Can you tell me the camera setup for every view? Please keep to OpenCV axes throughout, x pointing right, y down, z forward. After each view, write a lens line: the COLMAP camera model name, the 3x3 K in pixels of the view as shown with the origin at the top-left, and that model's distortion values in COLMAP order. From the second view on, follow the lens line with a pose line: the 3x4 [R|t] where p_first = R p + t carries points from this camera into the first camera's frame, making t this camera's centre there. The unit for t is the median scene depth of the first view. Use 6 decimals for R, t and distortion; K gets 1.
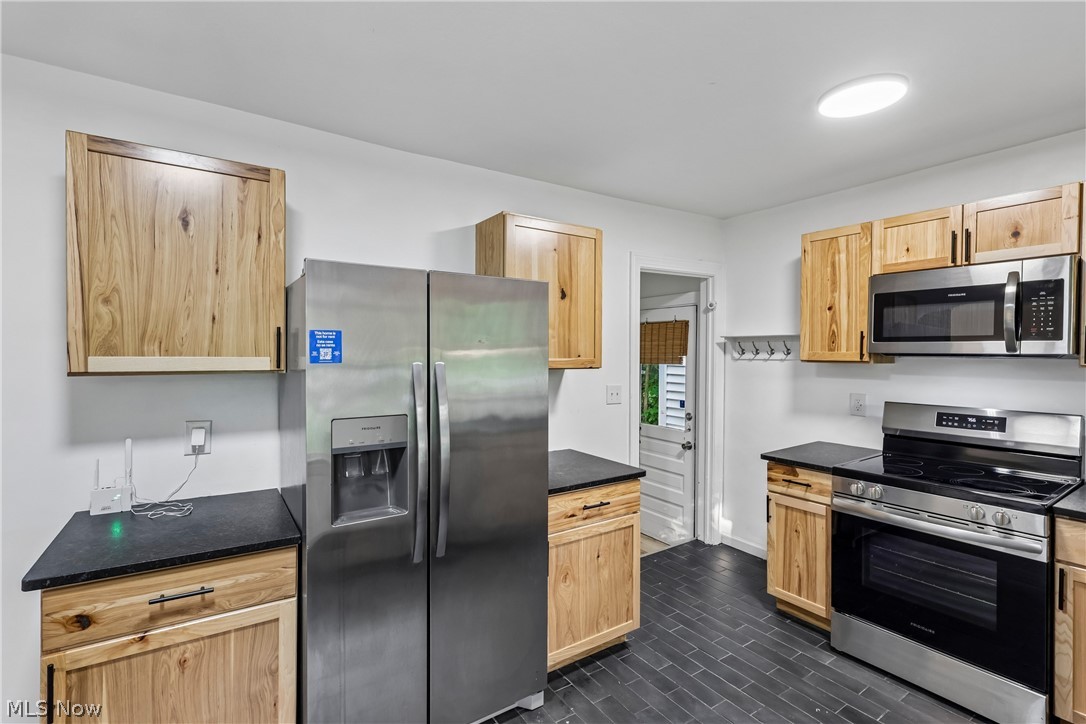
lens RADIAL K [[501.5, 0, 541.8], [0, 501.5, 356.8], [0, 0, 1]] dist [0.000048, 0.000666]
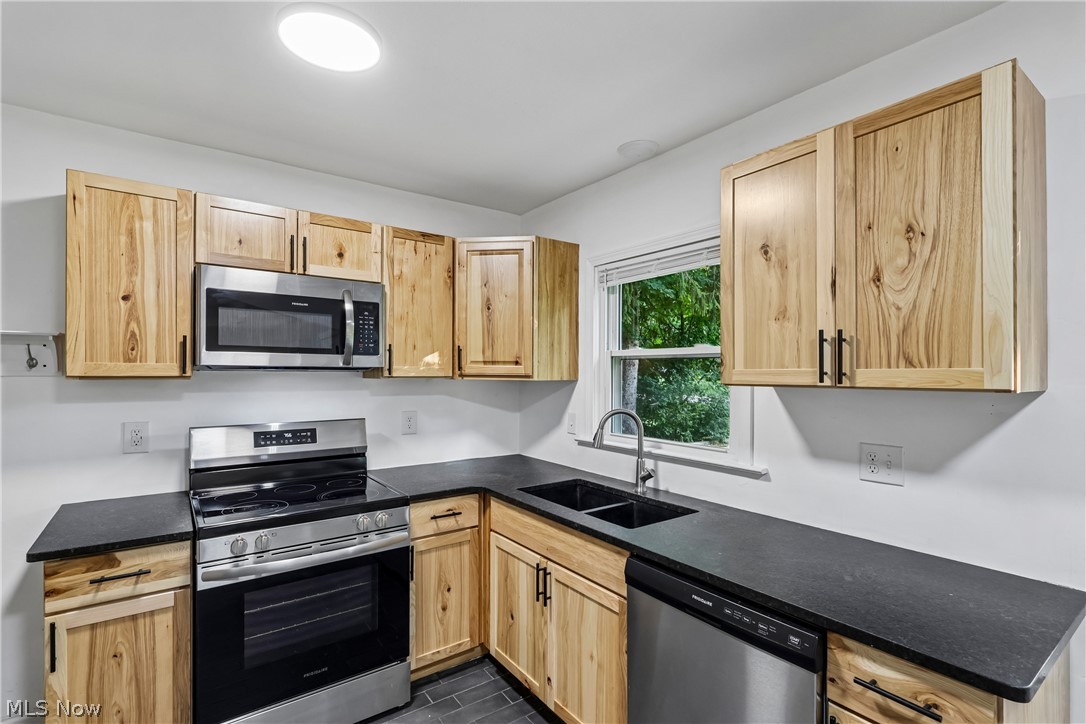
lens RADIAL K [[509.8, 0, 542.4], [0, 509.8, 370.7], [0, 0, 1]] dist [-0.001512, 0.000048]
pose [[-0.039973, -0.004442, 0.999191, -0.136865], [0.003727, 0.999983, 0.004594, -0.000957], [-0.999194, 0.003908, -0.039955, 0.526447]]
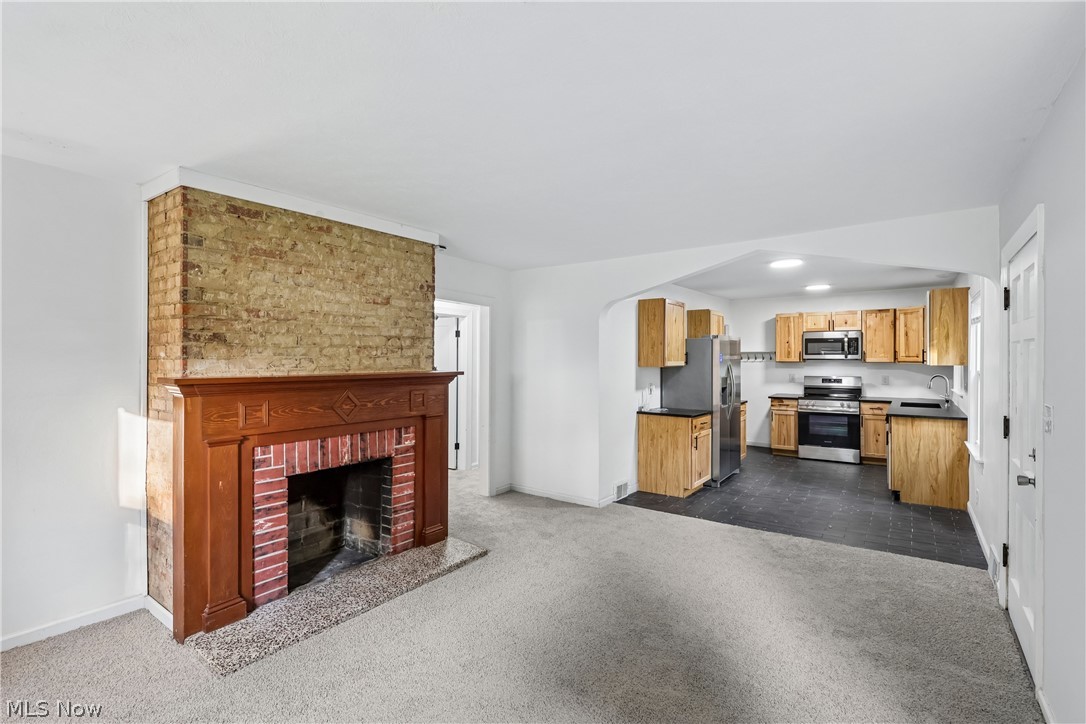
lens RADIAL K [[501.5, 0, 541.8], [0, 501.5, 356.8], [0, 0, 1]] dist [0.000048, 0.000666]
pose [[0.939286, -0.002715, 0.343123, -1.799446], [0.007333, 0.999899, -0.012162, 0.005442], [-0.343056, 0.013939, 0.939212, -1.230243]]
